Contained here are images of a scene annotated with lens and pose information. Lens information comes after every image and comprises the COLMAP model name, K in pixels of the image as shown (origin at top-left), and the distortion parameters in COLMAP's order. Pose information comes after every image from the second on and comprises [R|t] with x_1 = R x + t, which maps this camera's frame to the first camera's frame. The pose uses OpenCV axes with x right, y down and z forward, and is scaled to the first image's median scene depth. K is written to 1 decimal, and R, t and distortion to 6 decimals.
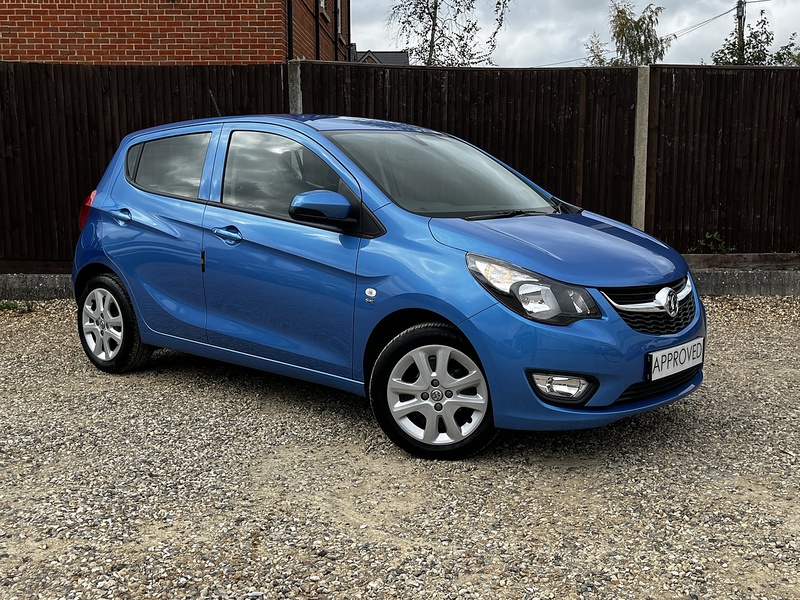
lens RADIAL K [[926.5, 0, 400.0], [0, 926.5, 300.0], [0, 0, 1]] dist [0.078547, -0.148341]
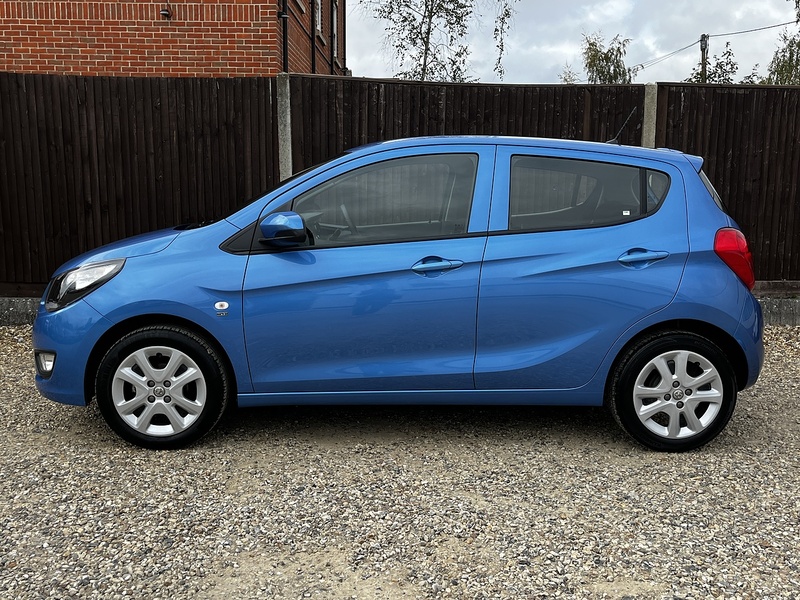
lens RADIAL K [[828.0, 0, 399.3], [0, 828.0, 302.3], [0, 0, 1]] dist [0.040395, -0.004838]
pose [[0.999900, 0.007916, 0.011752, -0.004260], [-0.007927, 0.999968, 0.000921, -0.026515], [-0.011745, -0.001014, 0.999931, 0.153130]]
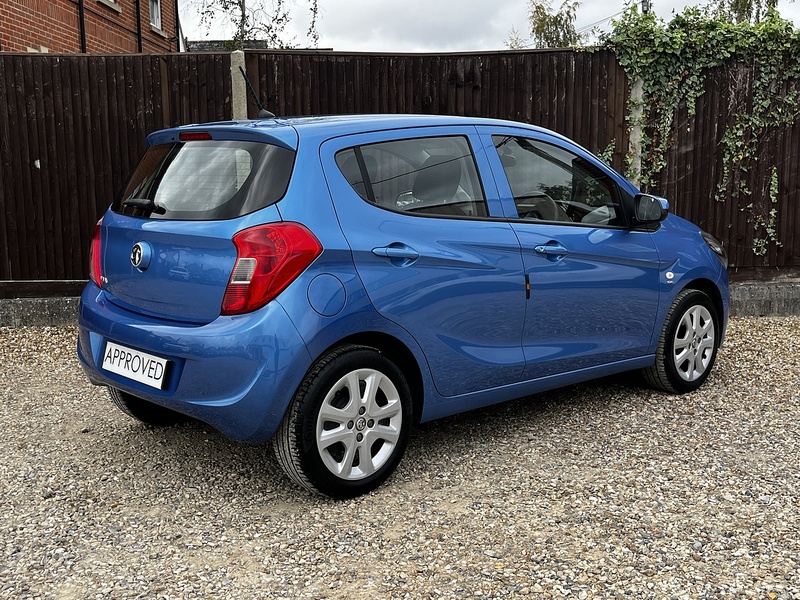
lens RADIAL K [[924.4, 0, 400.0], [0, 924.4, 300.0], [0, 0, 1]] dist [0.040033, -0.019306]
pose [[0.999453, -0.012742, 0.030515, 0.380661], [0.012659, 0.999916, 0.002911, -0.026314], [-0.030549, -0.002523, 0.999530, 0.154465]]
